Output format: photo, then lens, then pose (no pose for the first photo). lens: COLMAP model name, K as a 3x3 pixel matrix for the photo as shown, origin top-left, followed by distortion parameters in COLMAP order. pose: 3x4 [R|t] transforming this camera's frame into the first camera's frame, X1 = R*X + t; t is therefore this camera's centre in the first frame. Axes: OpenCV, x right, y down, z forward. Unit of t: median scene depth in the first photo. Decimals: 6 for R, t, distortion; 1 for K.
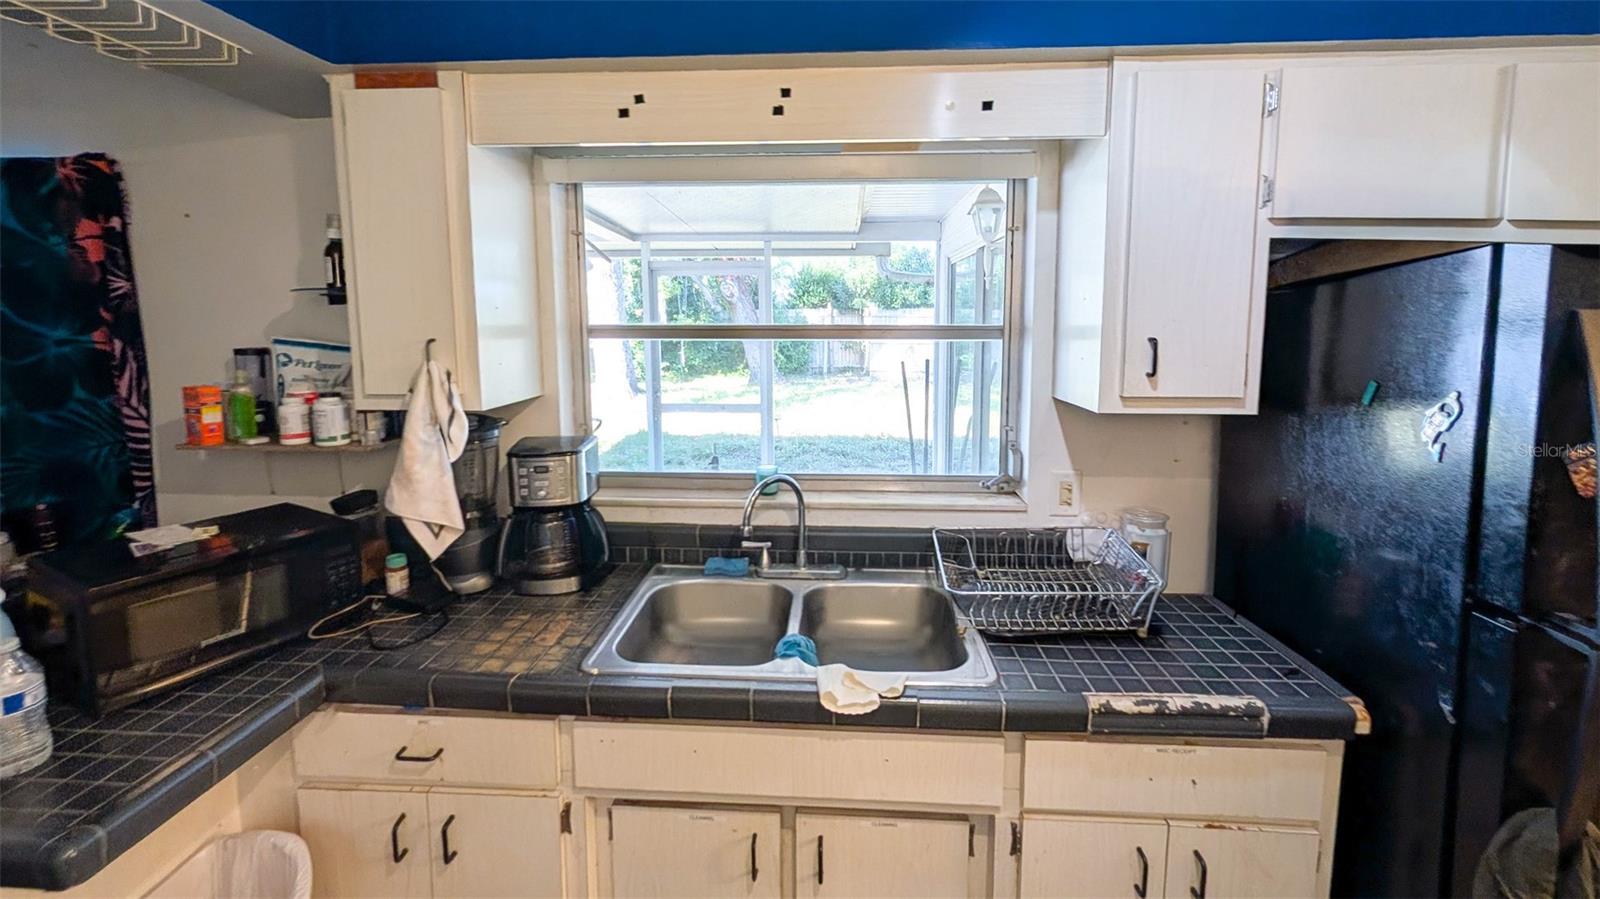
lens RADIAL K [[638.1, 0, 796.2], [0, 638.1, 408.6], [0, 0, 1]] dist [0.000811, 0.000105]
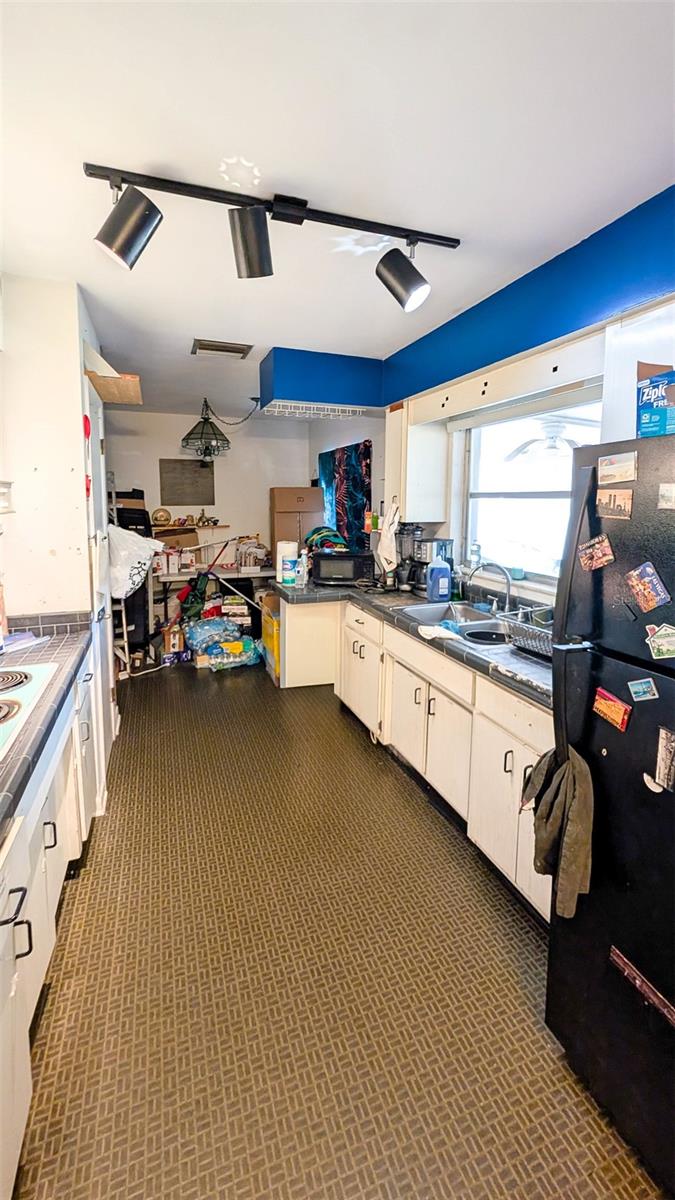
lens RADIAL K [[478.6, 0, 338.8], [0, 478.6, 599.4], [0, 0, 1]] dist [0.000811, 0.000105]
pose [[0.405252, 0.190083, -0.894225, 1.413376], [-0.131946, 0.980065, 0.148533, 0.066153], [0.904633, 0.057796, 0.422254, -0.136659]]
